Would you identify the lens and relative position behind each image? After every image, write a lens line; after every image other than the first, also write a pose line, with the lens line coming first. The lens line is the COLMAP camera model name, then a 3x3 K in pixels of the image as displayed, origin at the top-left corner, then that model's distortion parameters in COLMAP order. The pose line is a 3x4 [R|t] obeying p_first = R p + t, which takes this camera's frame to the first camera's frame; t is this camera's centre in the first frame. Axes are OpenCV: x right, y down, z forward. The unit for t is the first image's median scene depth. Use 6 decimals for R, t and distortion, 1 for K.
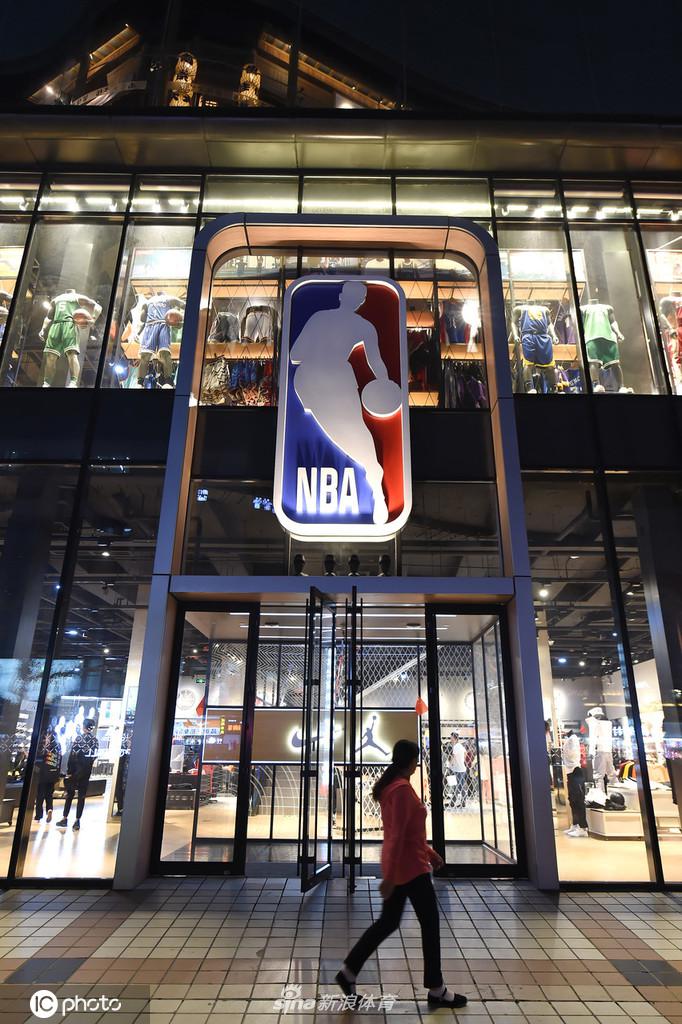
lens RADIAL K [[633.6, 0, 353.3], [0, 633.6, 512.1], [0, 0, 1]] dist [-0.004446, 0.002723]
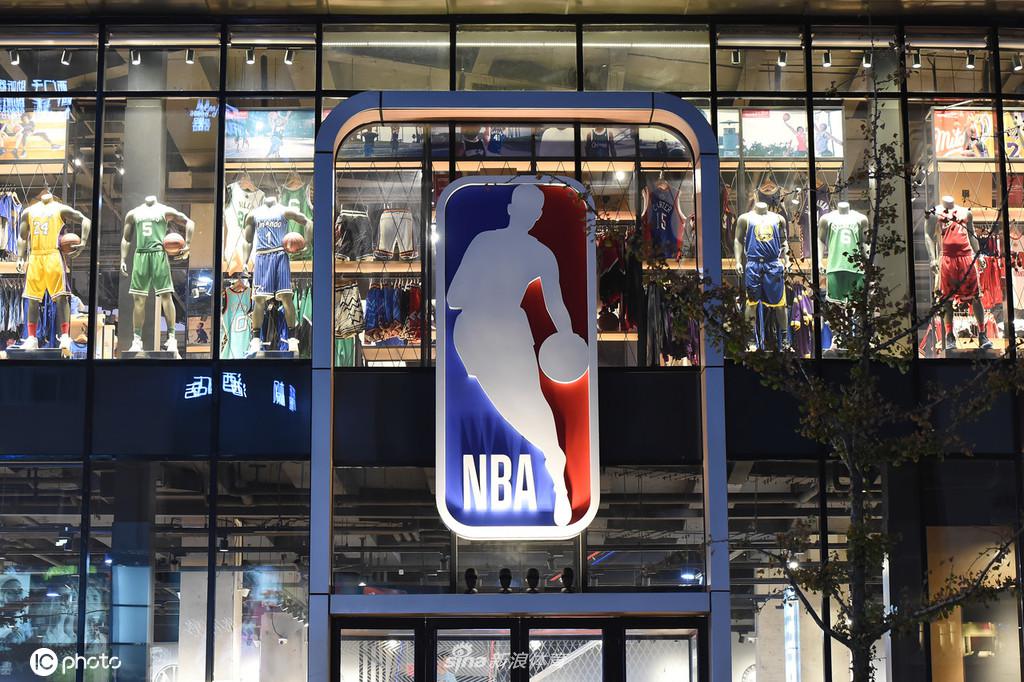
lens RADIAL K [[2084.6, 0, 513.0], [0, 2084.6, 340.9], [0, 0, 1]] dist [-0.035740, 0.000000]
pose [[0.999889, -0.009460, 0.011499, -0.047213], [0.007510, 0.987238, 0.159076, -0.587929], [-0.012857, -0.158972, 0.987199, -1.514197]]
